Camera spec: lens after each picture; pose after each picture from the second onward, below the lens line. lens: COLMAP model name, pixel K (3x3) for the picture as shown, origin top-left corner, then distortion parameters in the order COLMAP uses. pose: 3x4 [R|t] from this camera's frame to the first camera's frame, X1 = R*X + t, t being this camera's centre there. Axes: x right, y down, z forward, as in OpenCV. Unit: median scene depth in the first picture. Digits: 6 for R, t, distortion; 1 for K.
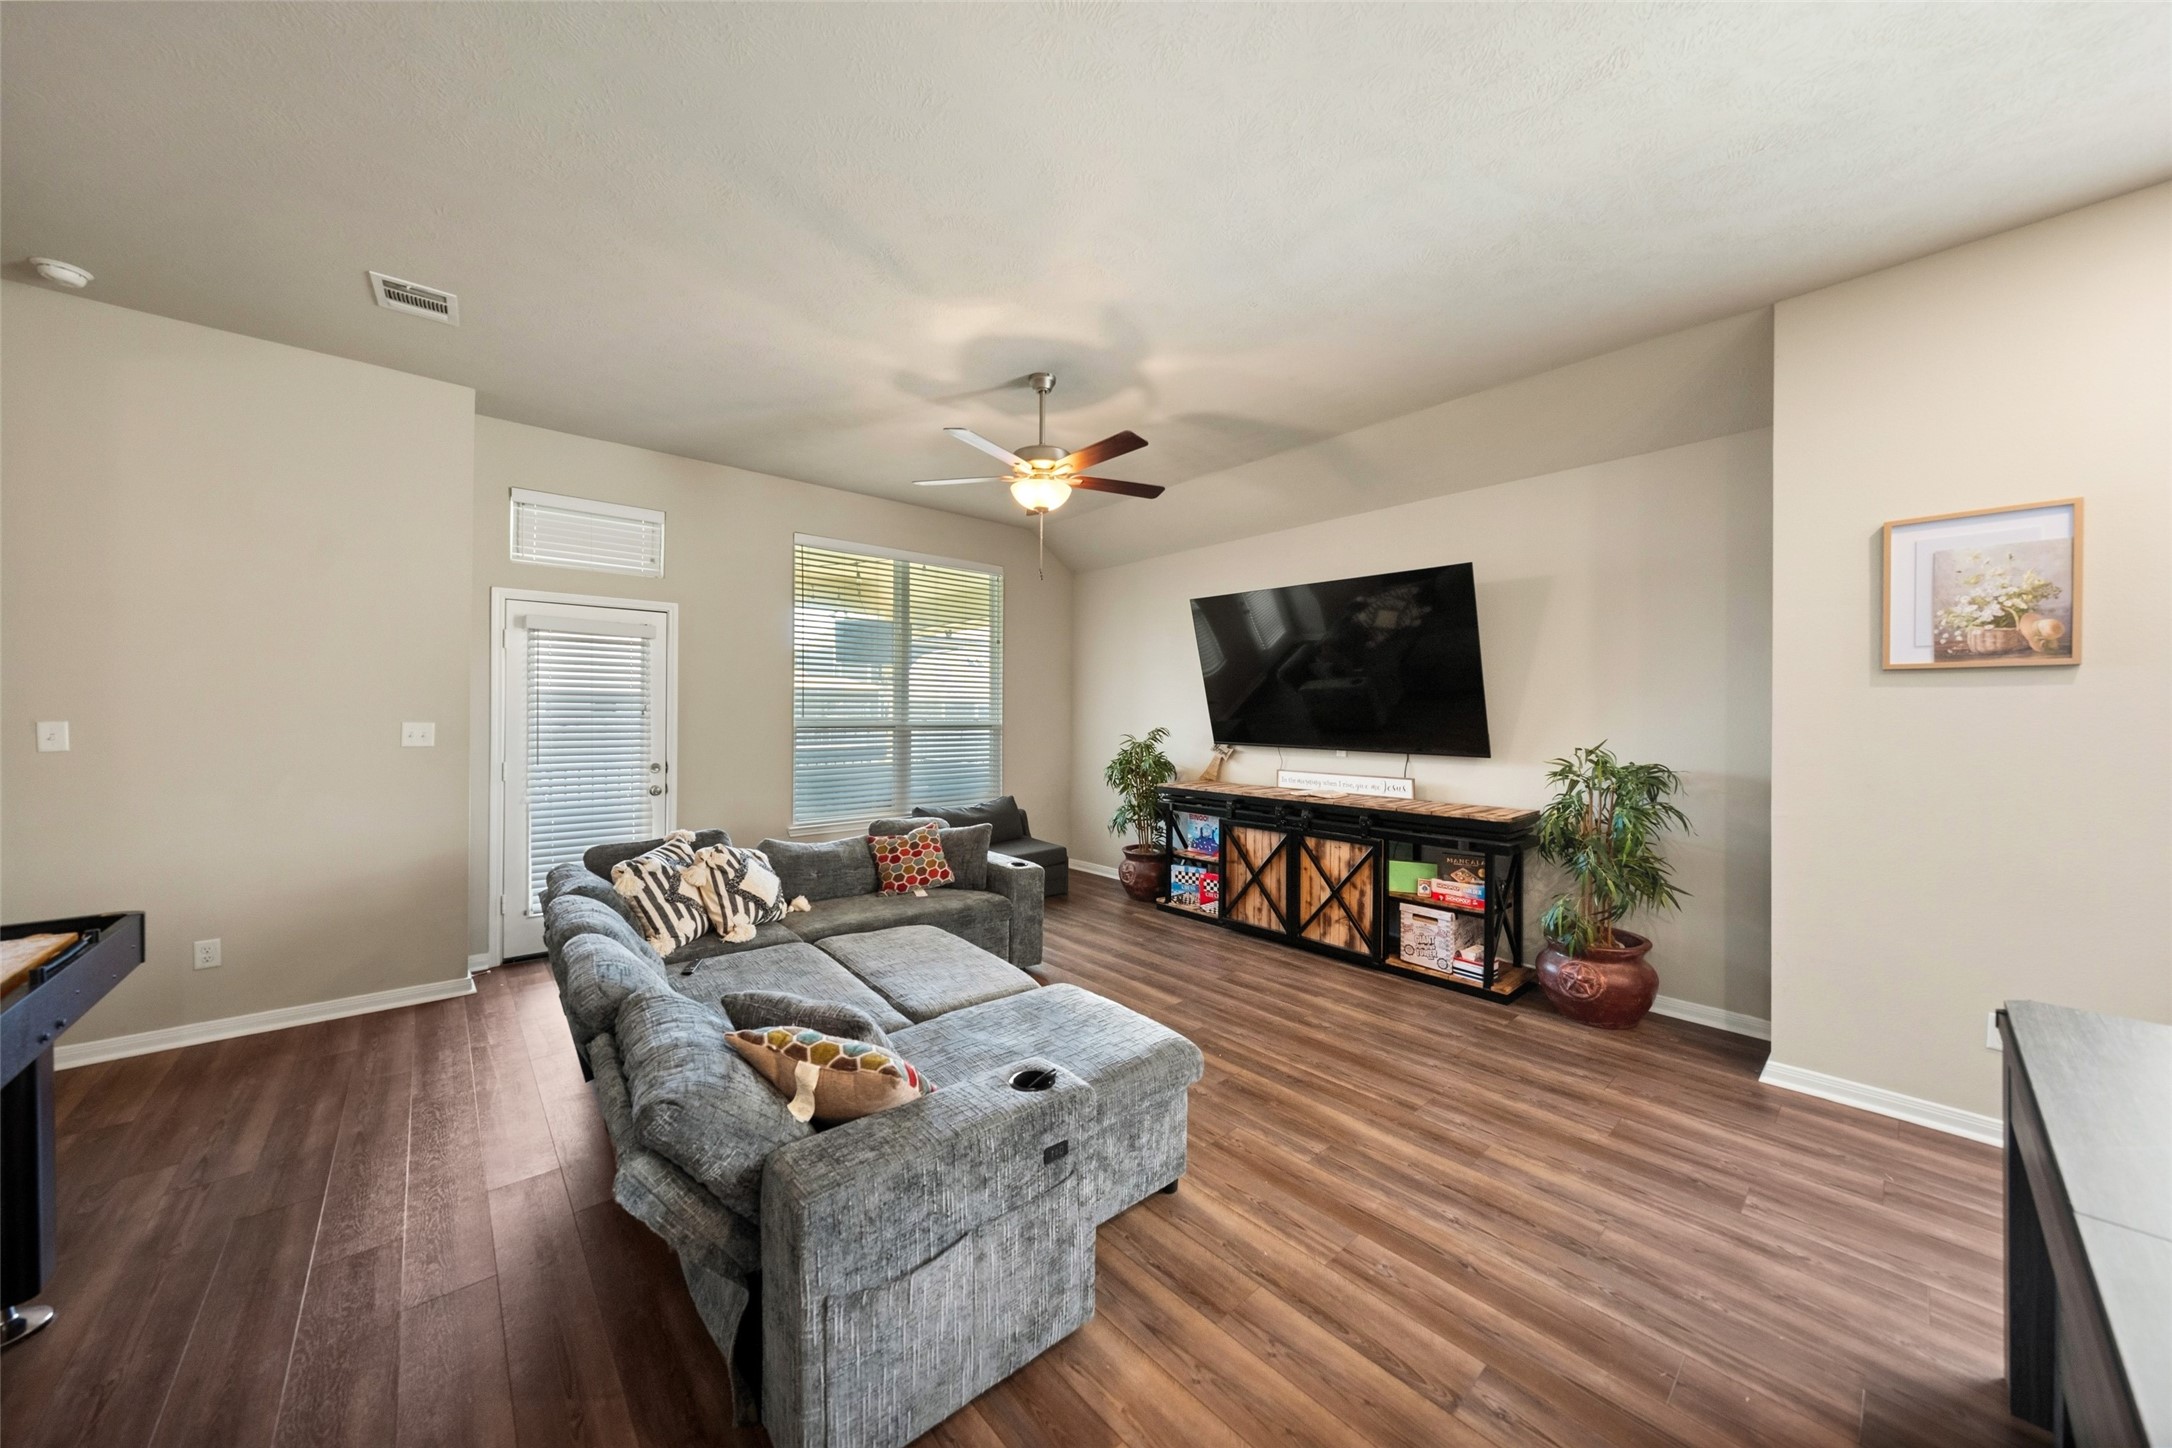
lens RADIAL K [[742.0, 0, 1081.3], [0, 742.0, 716.1], [0, 0, 1]] dist [-0.002726, -0.000185]
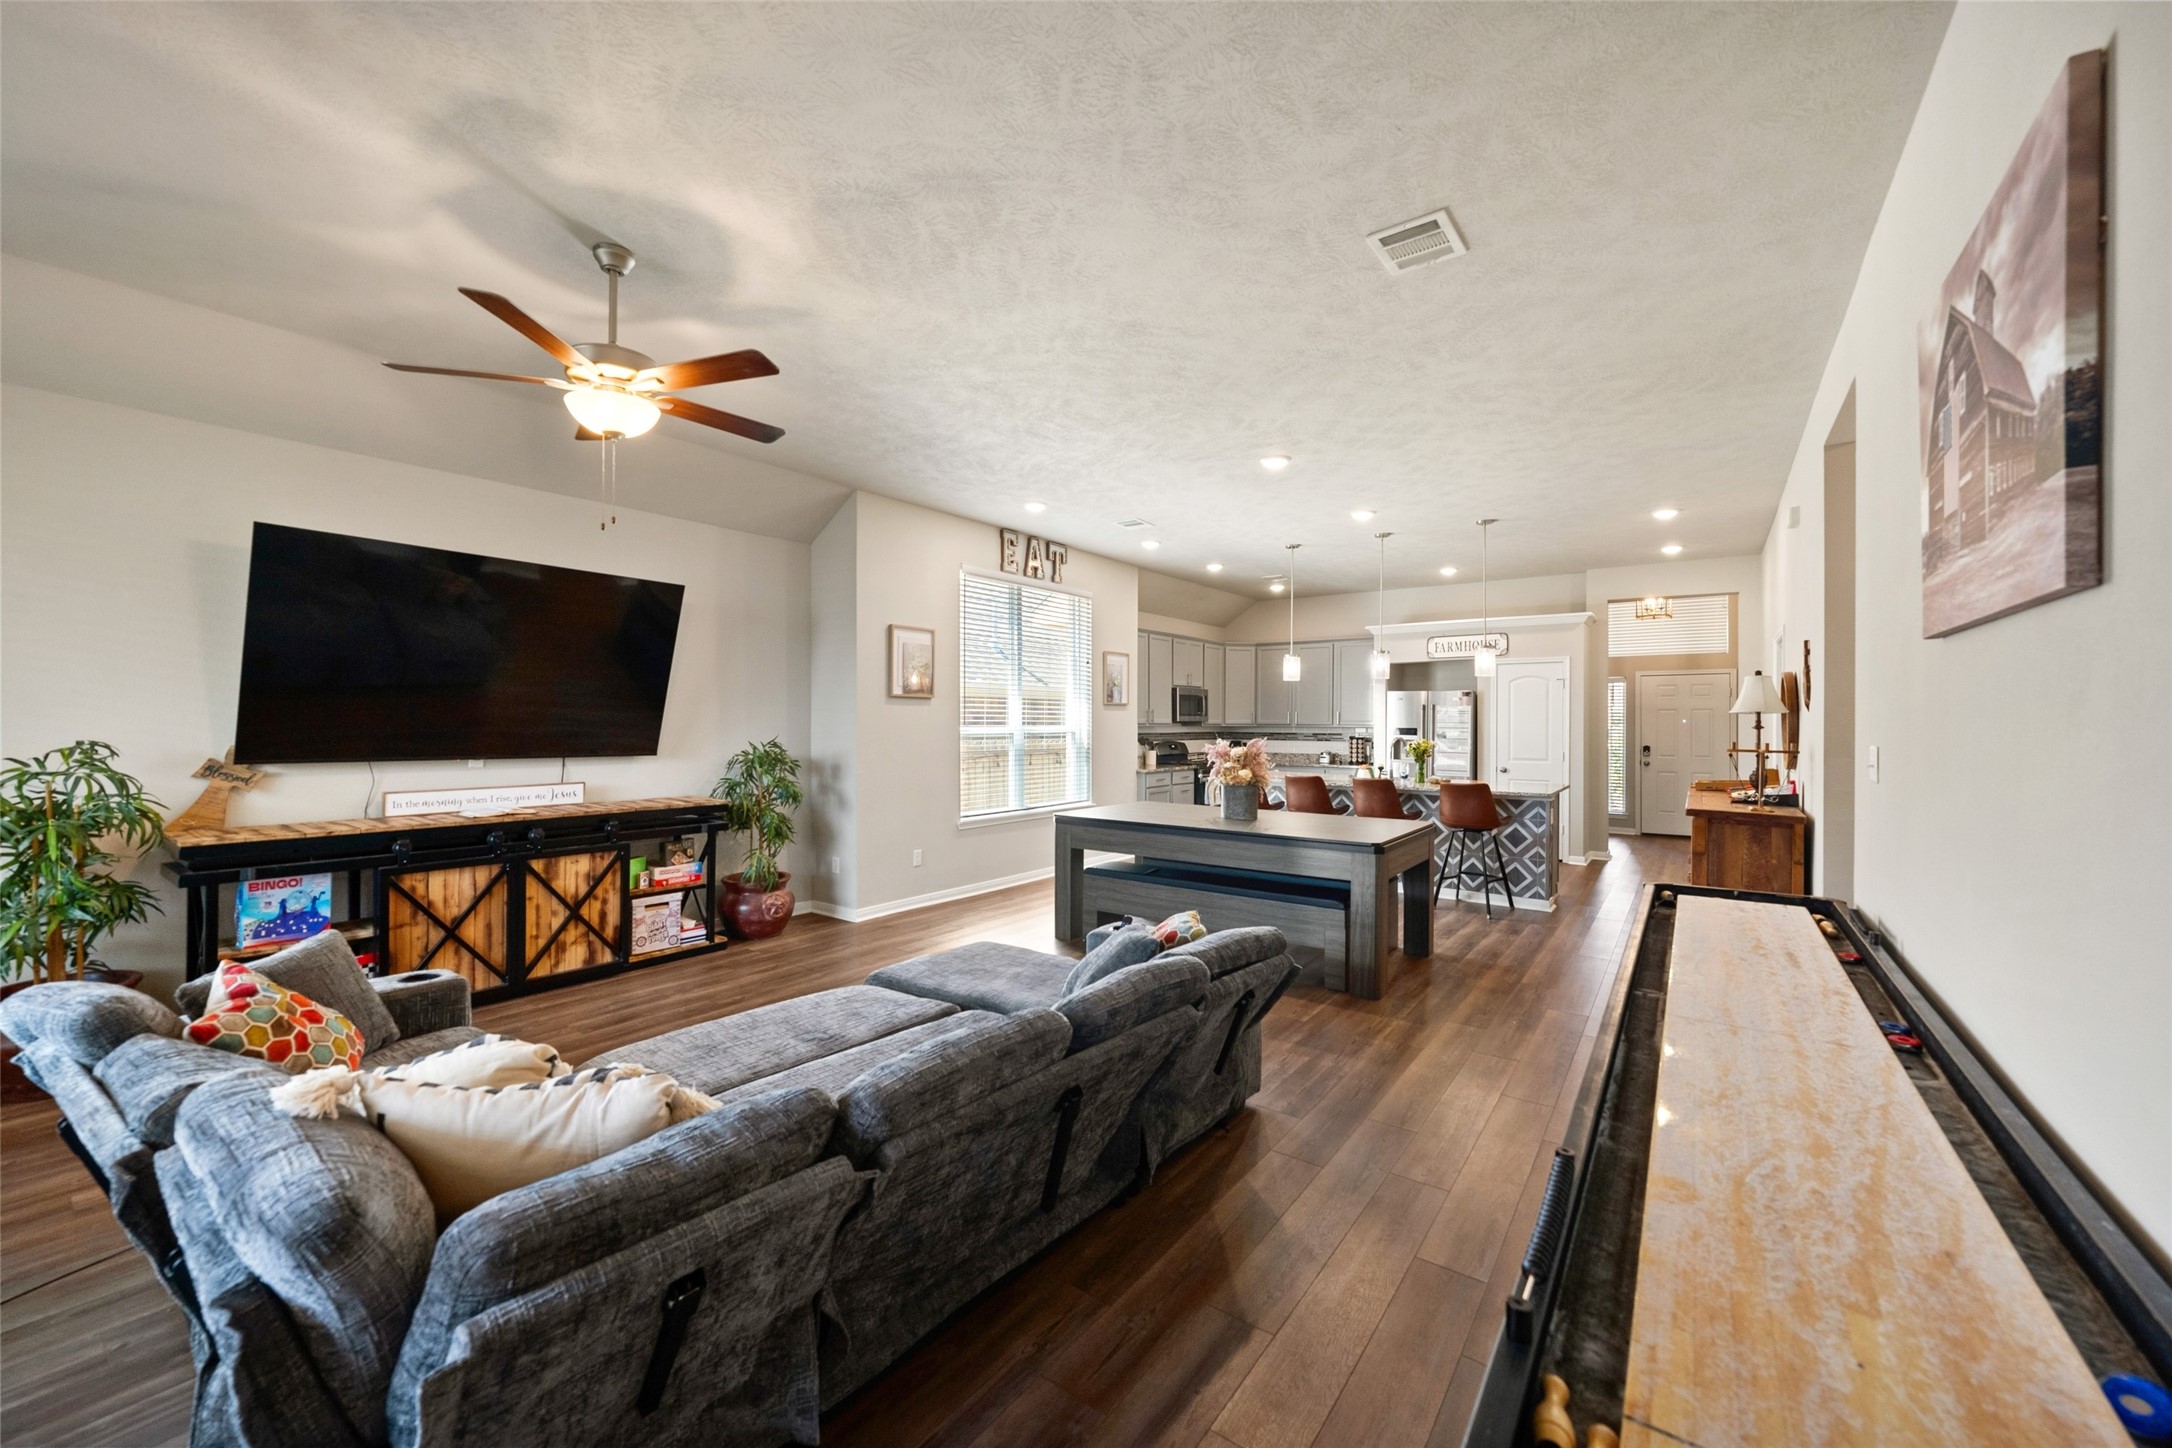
lens RADIAL K [[837.9, 0, 1079.4], [0, 837.9, 722.3], [0, 0, 1]] dist [-0.000313, 0.000280]
pose [[-0.211005, -0.006913, 0.977461, -0.925756], [-0.004575, 0.999971, 0.006085, -0.005480], [-0.977474, -0.003188, -0.211031, 0.709107]]
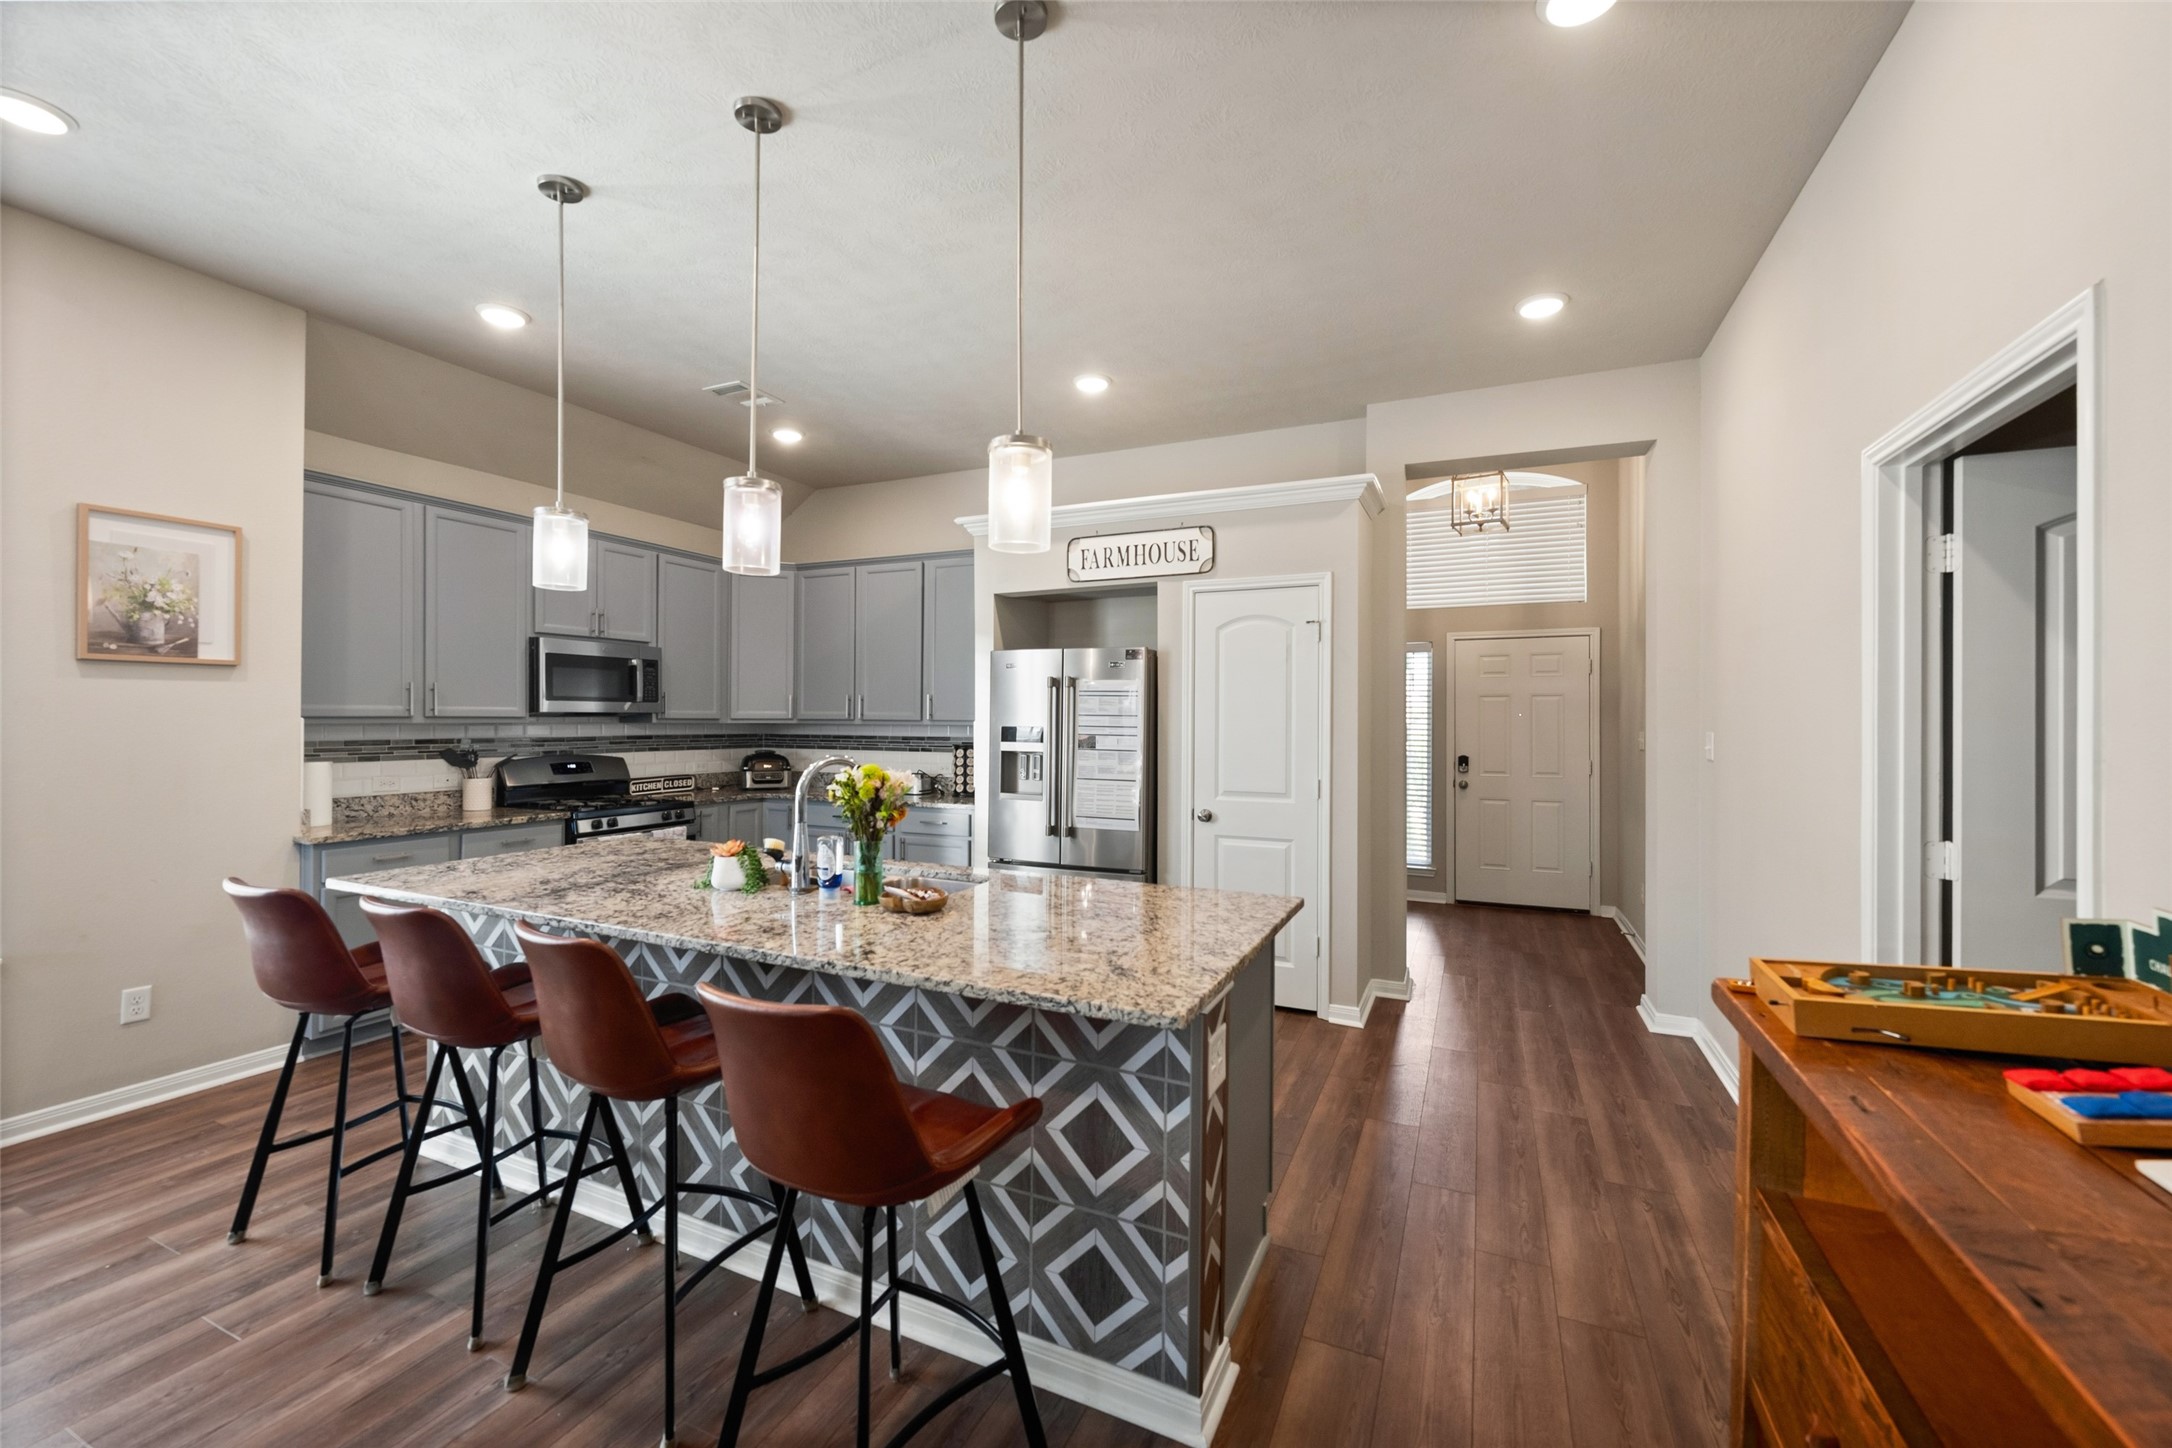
lens RADIAL K [[877.0, 0, 1078.8], [0, 877.0, 716.9], [0, 0, 1]] dist [-0.000787, 0.000182]
pose [[-0.406849, -0.004314, 0.913485, 0.156720], [-0.006812, 0.999975, 0.001688, 0.005508], [-0.913470, -0.005536, -0.406868, -0.351285]]
